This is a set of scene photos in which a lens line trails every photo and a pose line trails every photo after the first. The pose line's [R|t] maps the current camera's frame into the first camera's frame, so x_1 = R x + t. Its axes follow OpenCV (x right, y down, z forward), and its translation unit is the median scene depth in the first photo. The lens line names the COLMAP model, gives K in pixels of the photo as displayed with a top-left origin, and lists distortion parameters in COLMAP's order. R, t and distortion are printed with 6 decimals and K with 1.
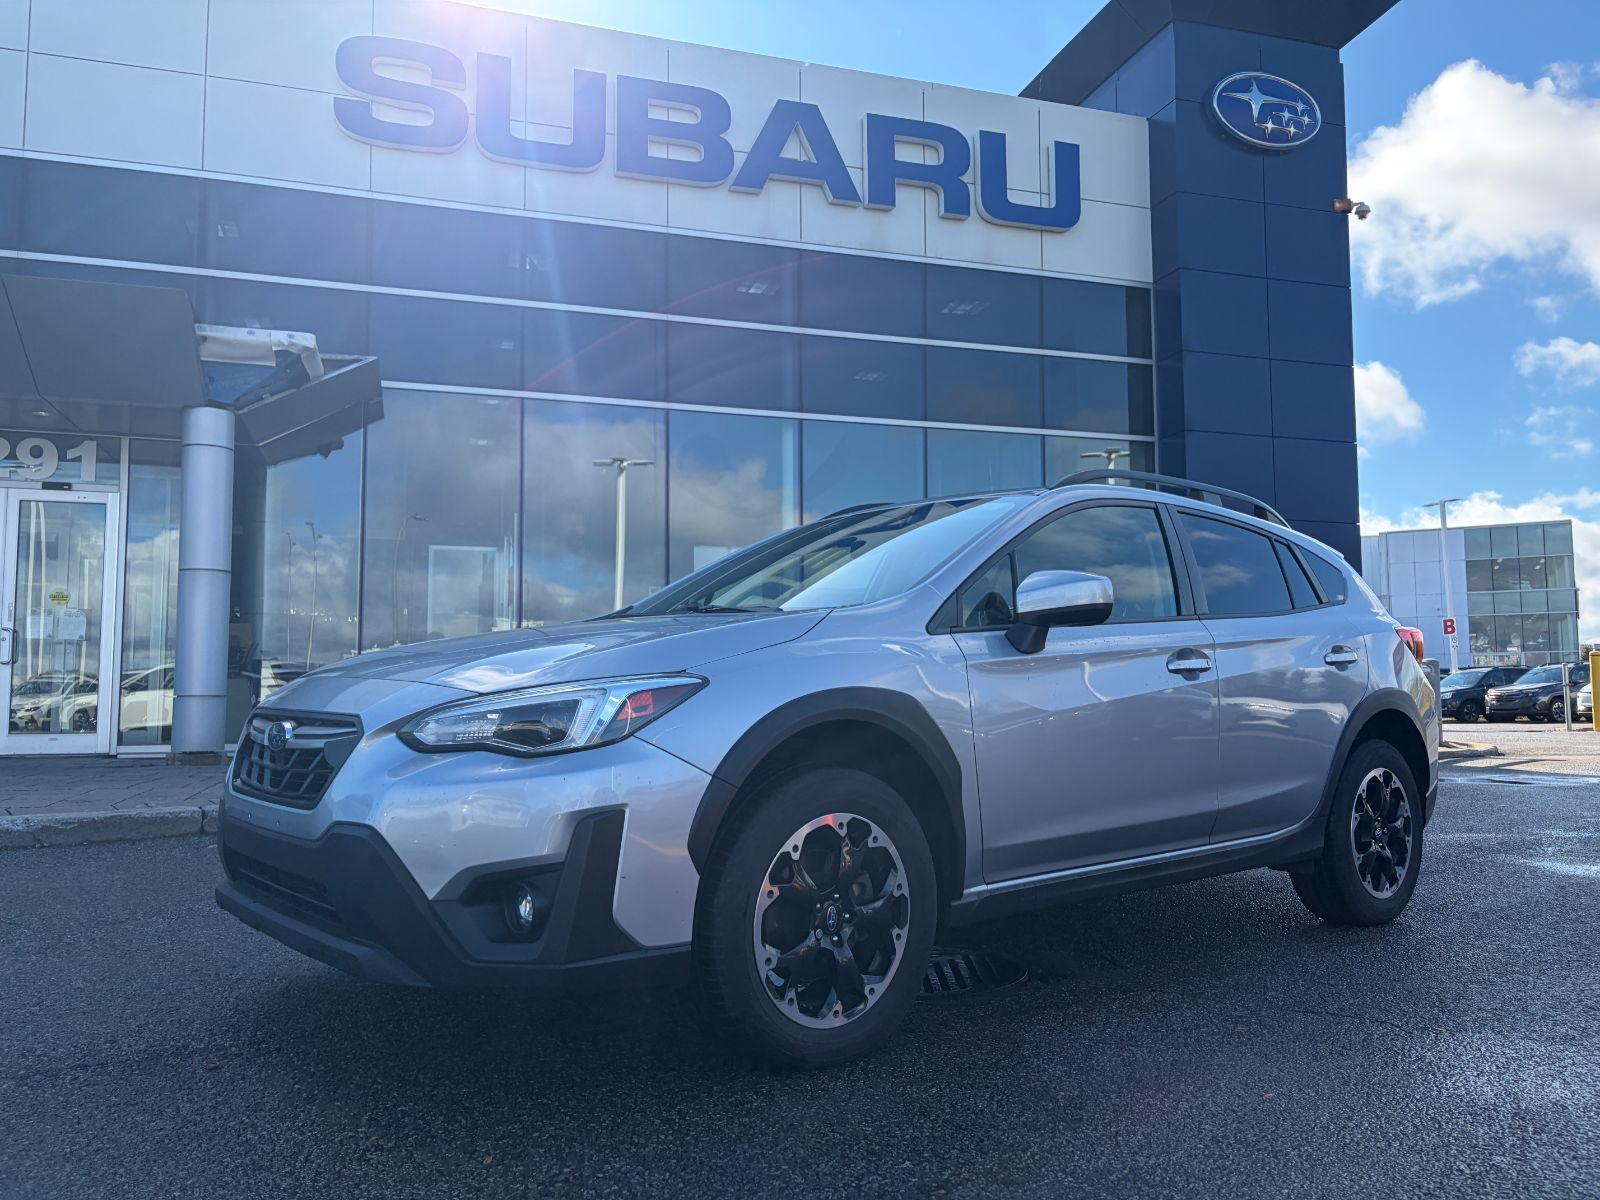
lens RADIAL K [[1181.1, 0, 815.2], [0, 1181.1, 594.8], [0, 0, 1]] dist [0.011117, 0.001526]
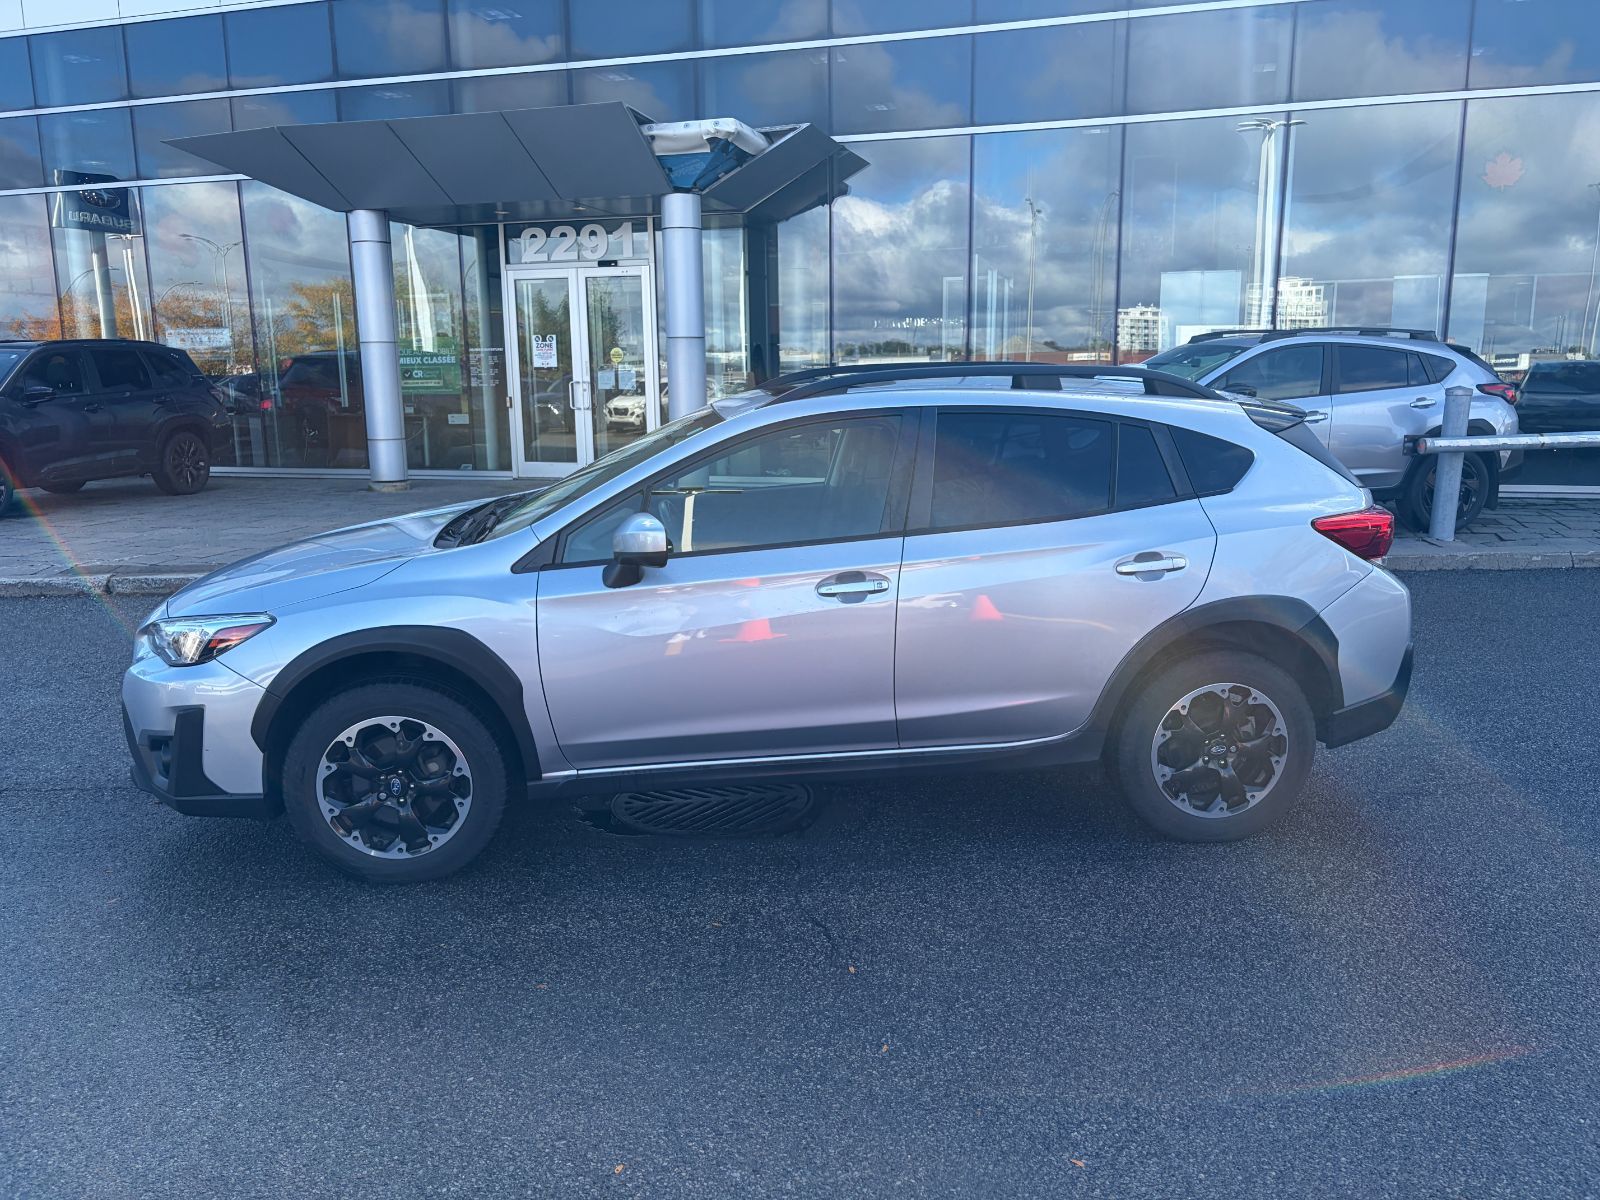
lens RADIAL K [[1181.1, 0, 815.2], [0, 1181.1, 594.8], [0, 0, 1]] dist [0.011117, 0.001526]
pose [[0.833818, 0.095562, -0.543705, 1.035542], [0.054061, 0.966034, 0.252698, -0.240663], [0.549386, -0.240098, 0.800330, 0.187569]]
